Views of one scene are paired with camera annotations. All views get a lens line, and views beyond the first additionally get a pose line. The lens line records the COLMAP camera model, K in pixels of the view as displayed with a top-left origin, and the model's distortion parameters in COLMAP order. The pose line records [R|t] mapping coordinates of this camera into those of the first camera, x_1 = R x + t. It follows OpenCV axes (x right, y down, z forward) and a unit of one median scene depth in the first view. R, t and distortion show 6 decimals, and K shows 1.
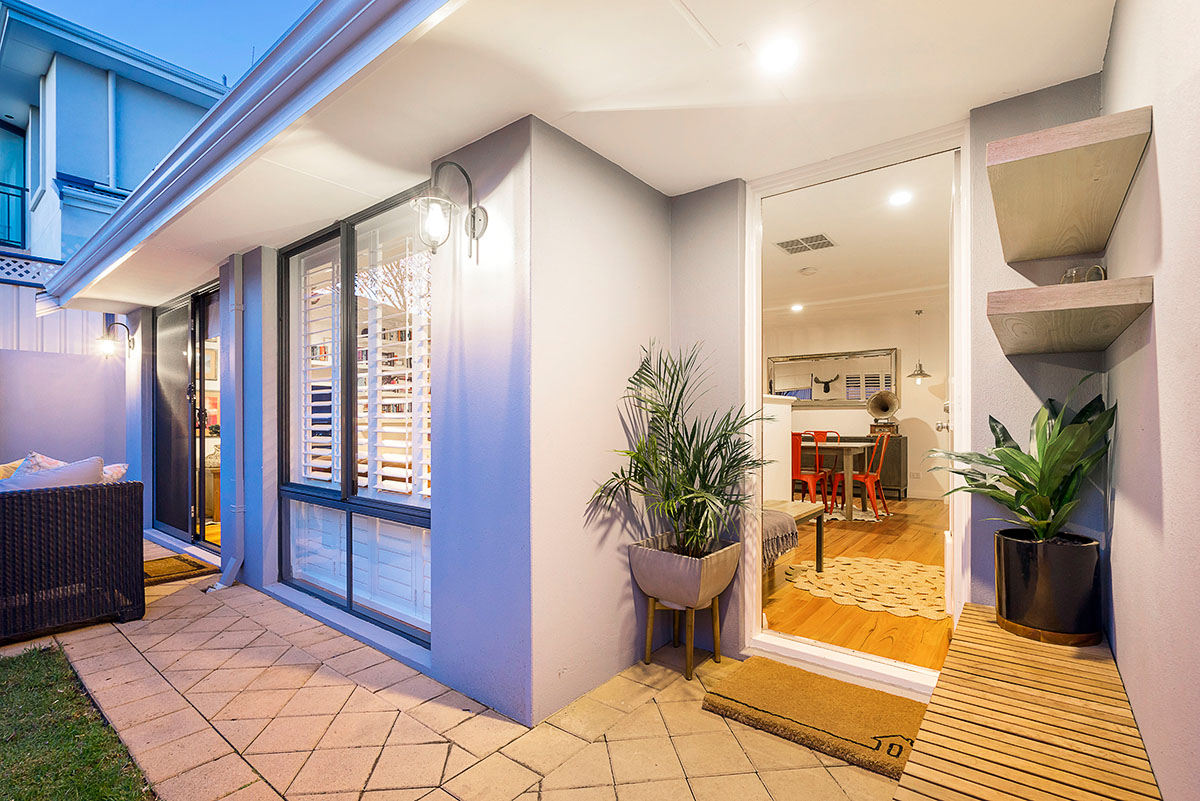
lens RADIAL K [[553.2, 0, 605.3], [0, 553.2, 414.0], [0, 0, 1]] dist [-0.000305, 0.000084]
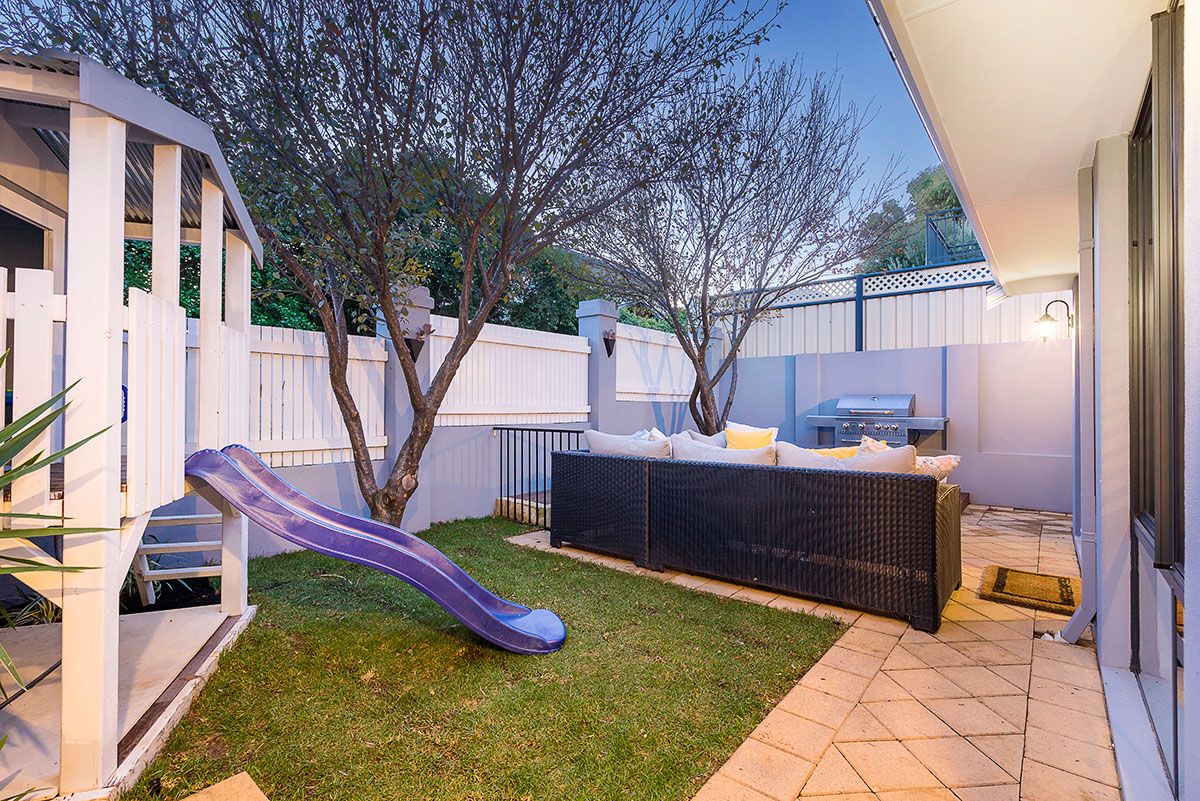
lens RADIAL K [[539.5, 0, 602.5], [0, 539.5, 402.9], [0, 0, 1]] dist [-0.000713, 0.000575]
pose [[-0.017477, -0.003658, -0.999841, 0.025106], [0.002509, 0.999990, -0.003703, 0.007282], [0.999844, -0.002574, -0.017468, 0.501317]]
